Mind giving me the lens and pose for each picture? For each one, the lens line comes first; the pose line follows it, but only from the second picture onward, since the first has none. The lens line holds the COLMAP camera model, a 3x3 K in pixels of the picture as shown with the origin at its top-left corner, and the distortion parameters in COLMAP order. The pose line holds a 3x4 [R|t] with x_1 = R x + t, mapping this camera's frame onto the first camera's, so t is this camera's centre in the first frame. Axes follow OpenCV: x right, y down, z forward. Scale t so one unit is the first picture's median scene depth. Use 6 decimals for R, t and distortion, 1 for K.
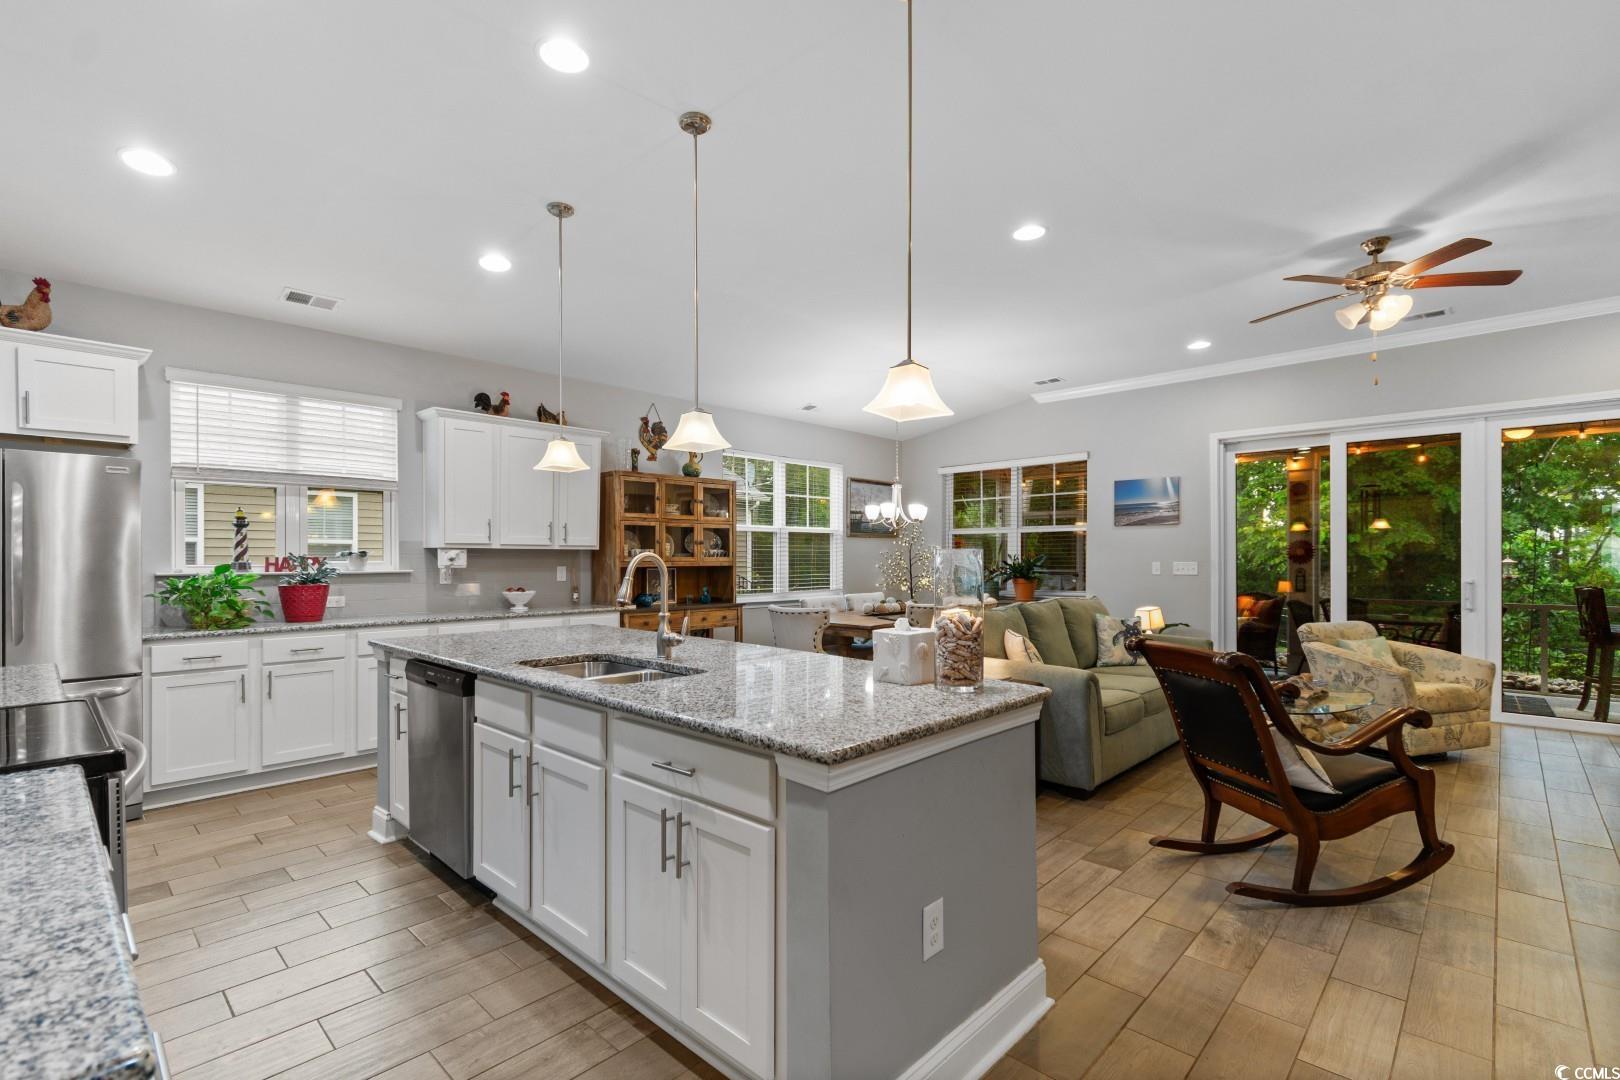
lens RADIAL K [[733.7, 0, 795.8], [0, 733.7, 552.8], [0, 0, 1]] dist [0.021550, 0.000378]
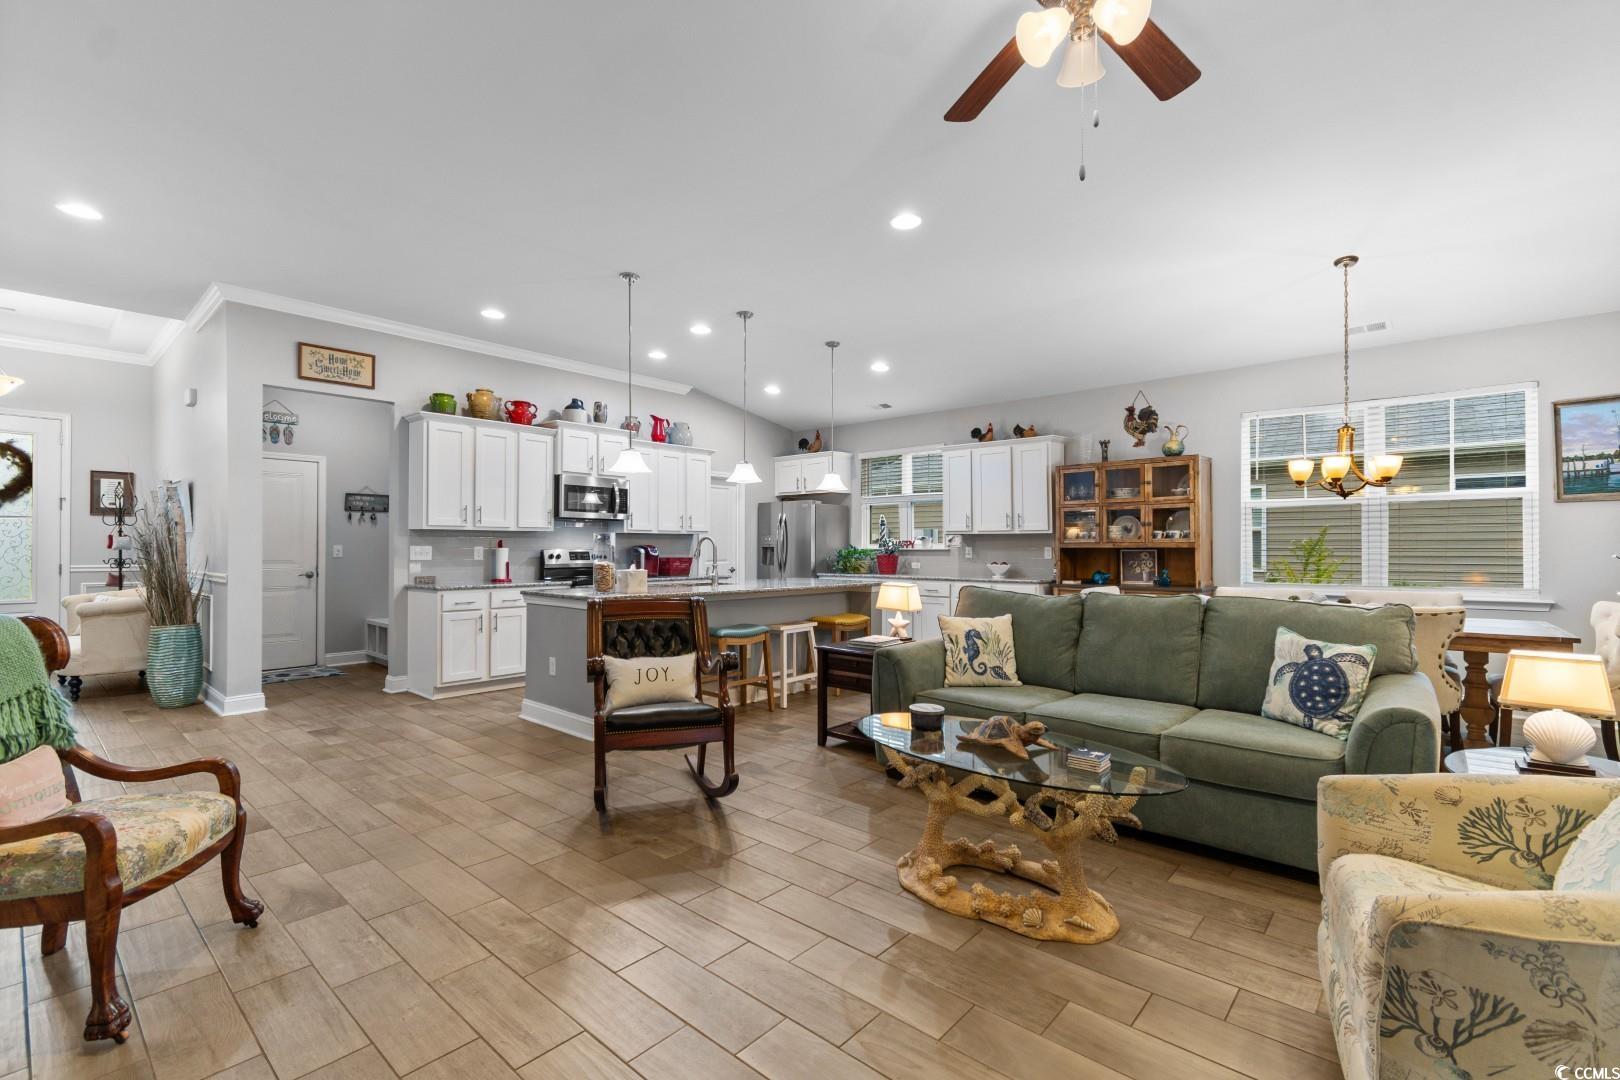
lens RADIAL K [[700.5, 0, 810.0], [0, 700.5, 540.0], [0, 0, 1]] dist [0.003264, 0.000170]
pose [[0.055057, -0.007195, -0.998457, 0.992545], [0.006849, 0.999953, -0.006828, 0.013846], [0.998460, -0.006463, 0.055103, 0.618341]]
